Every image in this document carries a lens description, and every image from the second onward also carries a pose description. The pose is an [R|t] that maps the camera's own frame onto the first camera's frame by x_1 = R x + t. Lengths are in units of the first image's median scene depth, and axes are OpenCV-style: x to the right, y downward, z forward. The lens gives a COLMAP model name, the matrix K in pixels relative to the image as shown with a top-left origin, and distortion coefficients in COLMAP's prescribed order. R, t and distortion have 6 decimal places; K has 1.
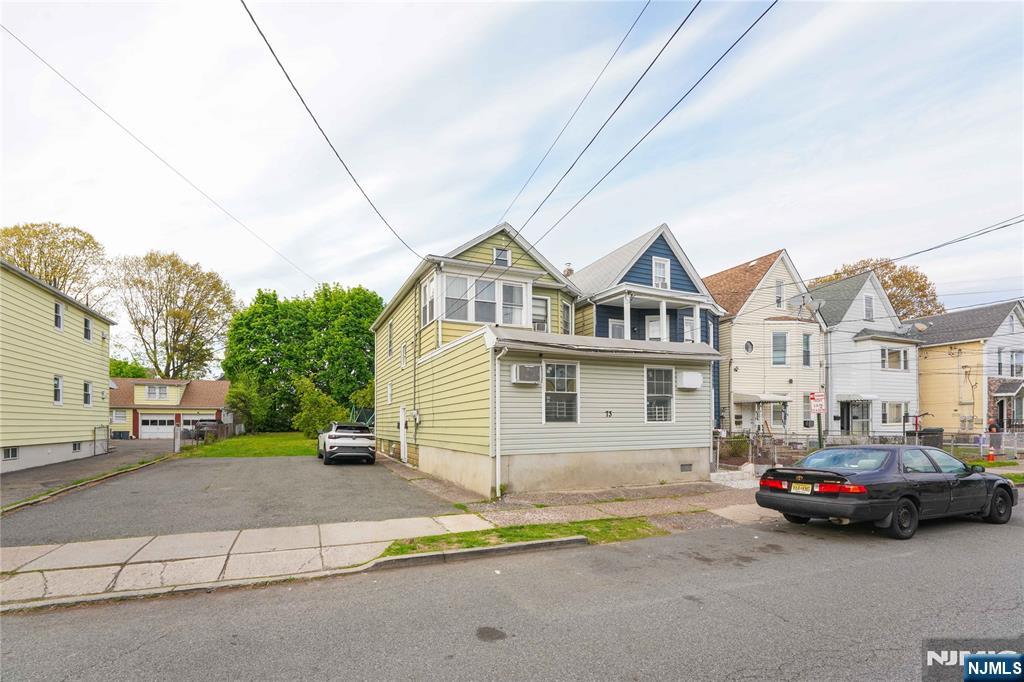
lens RADIAL K [[435.9, 0, 512.0], [0, 435.9, 341.0], [0, 0, 1]] dist [-0.020463, 0.000341]
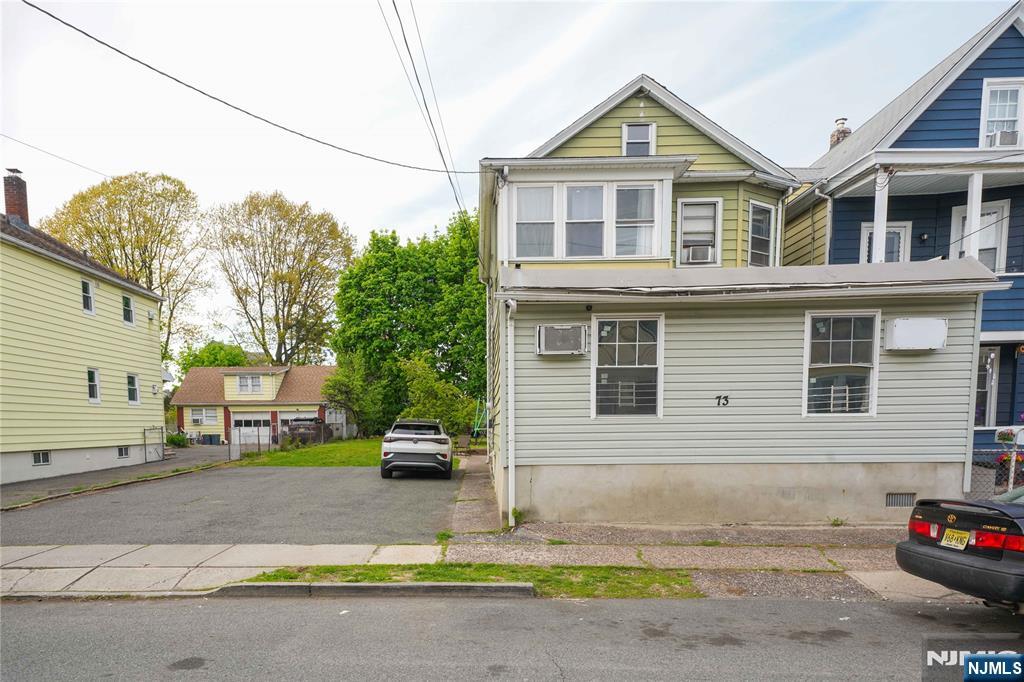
lens RADIAL K [[731.3, 0, 509.6], [0, 731.3, 364.5], [0, 0, 1]] dist [0.027217, -0.001570]
pose [[0.915093, -0.035228, -0.401701, 0.249635], [0.077961, 0.992837, 0.090531, 0.006619], [0.395635, -0.114161, 0.911285, 0.004320]]
